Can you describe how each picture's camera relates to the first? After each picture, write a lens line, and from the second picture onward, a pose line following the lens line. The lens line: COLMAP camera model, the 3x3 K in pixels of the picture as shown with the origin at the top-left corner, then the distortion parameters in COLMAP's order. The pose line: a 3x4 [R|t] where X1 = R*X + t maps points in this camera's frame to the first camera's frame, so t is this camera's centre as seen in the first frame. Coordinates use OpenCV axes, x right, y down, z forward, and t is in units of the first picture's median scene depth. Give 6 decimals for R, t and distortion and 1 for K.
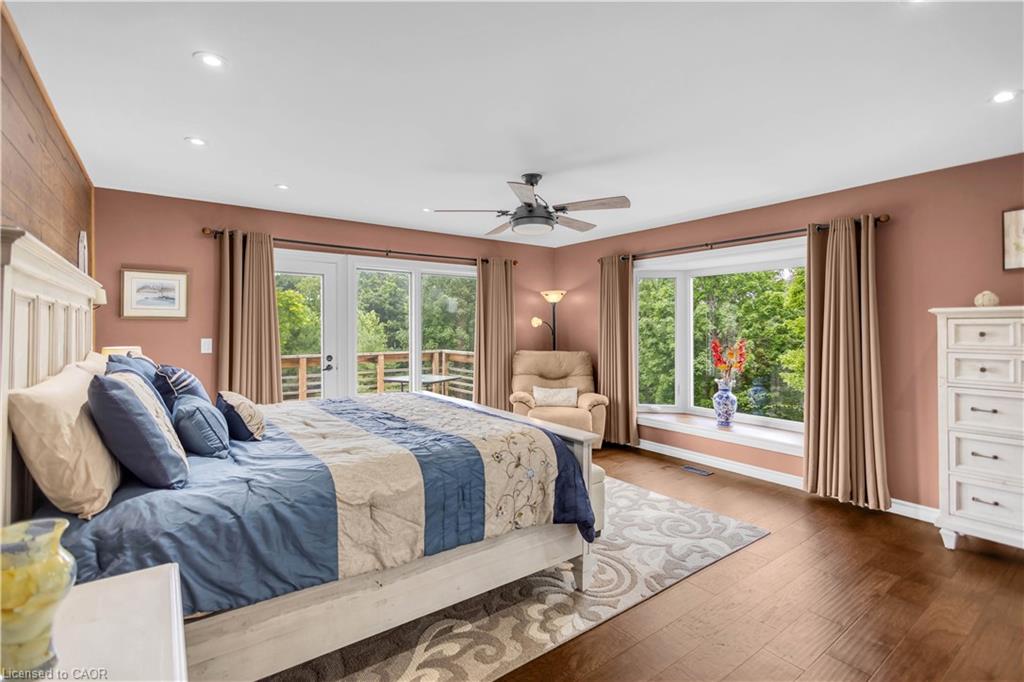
lens RADIAL K [[470.4, 0, 511.9], [0, 470.4, 334.8], [0, 0, 1]] dist [-0.001071, -0.000413]
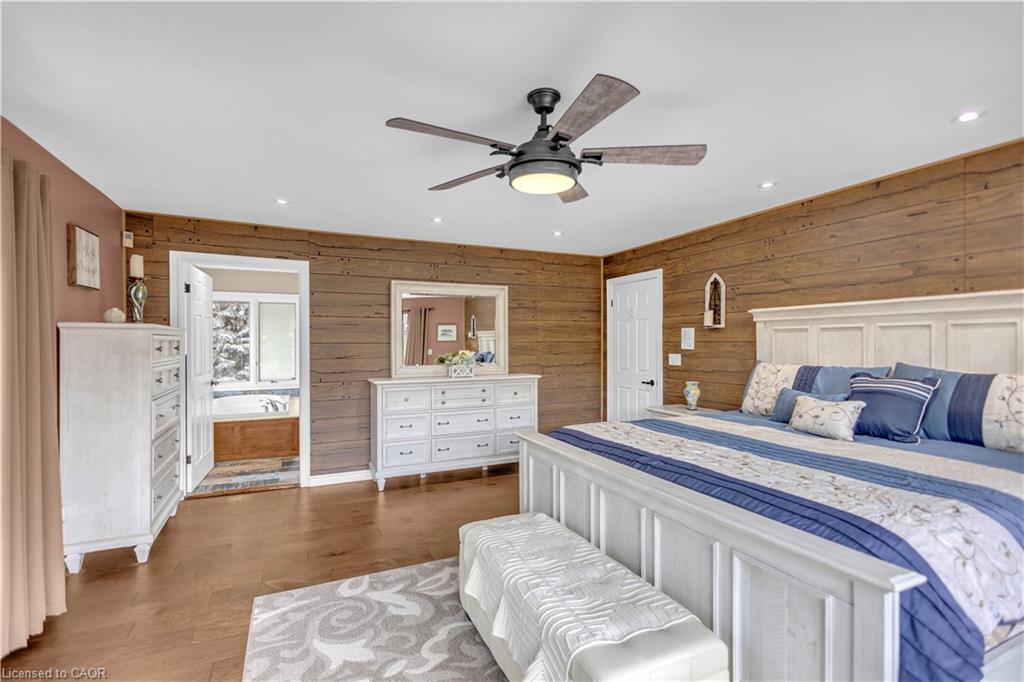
lens RADIAL K [[470.4, 0, 509.4], [0, 470.4, 343.1], [0, 0, 1]] dist [-0.001071, -0.000413]
pose [[-0.980555, 0.002834, 0.196222, -0.032449], [0.003264, 0.999993, 0.001871, -0.013975], [-0.196215, 0.002475, -0.980558, 1.674728]]
